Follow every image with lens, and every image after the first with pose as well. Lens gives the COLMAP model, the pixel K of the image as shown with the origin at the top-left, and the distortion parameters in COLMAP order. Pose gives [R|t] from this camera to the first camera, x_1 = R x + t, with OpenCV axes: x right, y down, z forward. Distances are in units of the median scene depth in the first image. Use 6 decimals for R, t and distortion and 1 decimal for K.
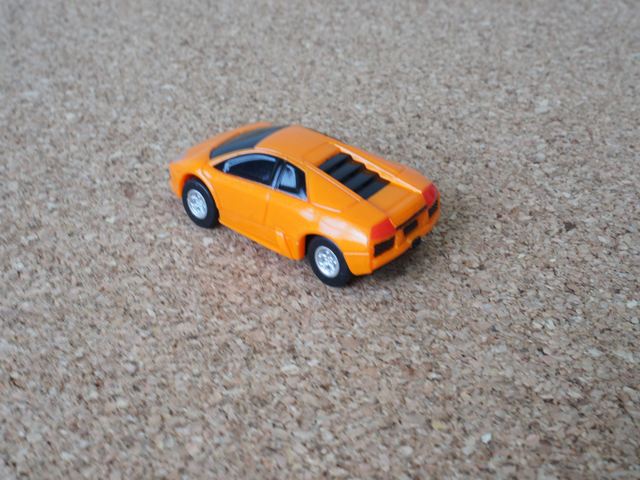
lens RADIAL K [[1037.1, 0, 318.4], [0, 1037.1, 240.5], [0, 0, 1]] dist [-0.060256, 0.000000]
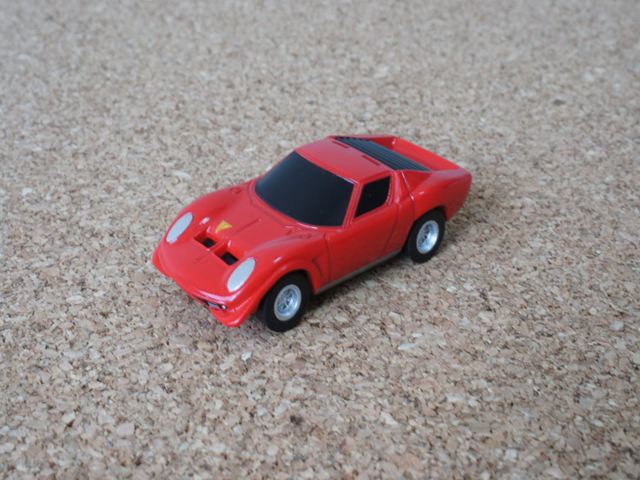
lens RADIAL K [[1037.1, 0, 322.1], [0, 1037.1, 256.0], [0, 0, 1]] dist [-0.060256, 0.000000]
pose [[0.999444, -0.006875, 0.032633, 0.155263], [0.006872, 0.999976, 0.000204, 0.067573], [-0.032633, 0.000020, 0.999467, -0.041627]]
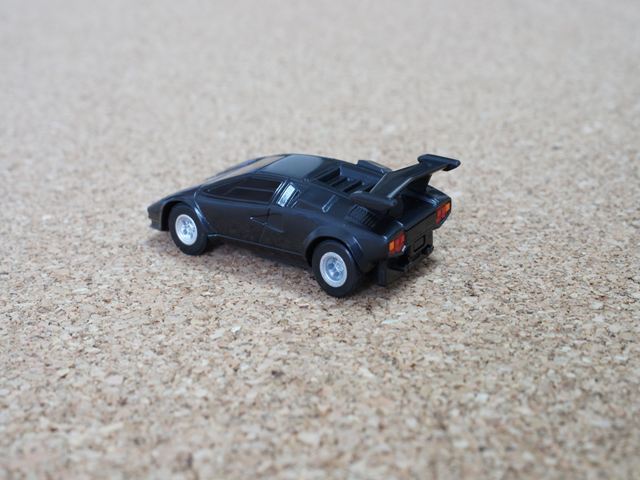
lens RADIAL K [[1037.1, 0, 307.1], [0, 1037.1, 246.5], [0, 0, 1]] dist [-0.060256, 0.000000]
pose [[0.999486, -0.011763, -0.029813, 0.205519], [0.006756, 0.986637, -0.162792, 0.214430], [0.031329, 0.162507, 0.986210, -0.077235]]
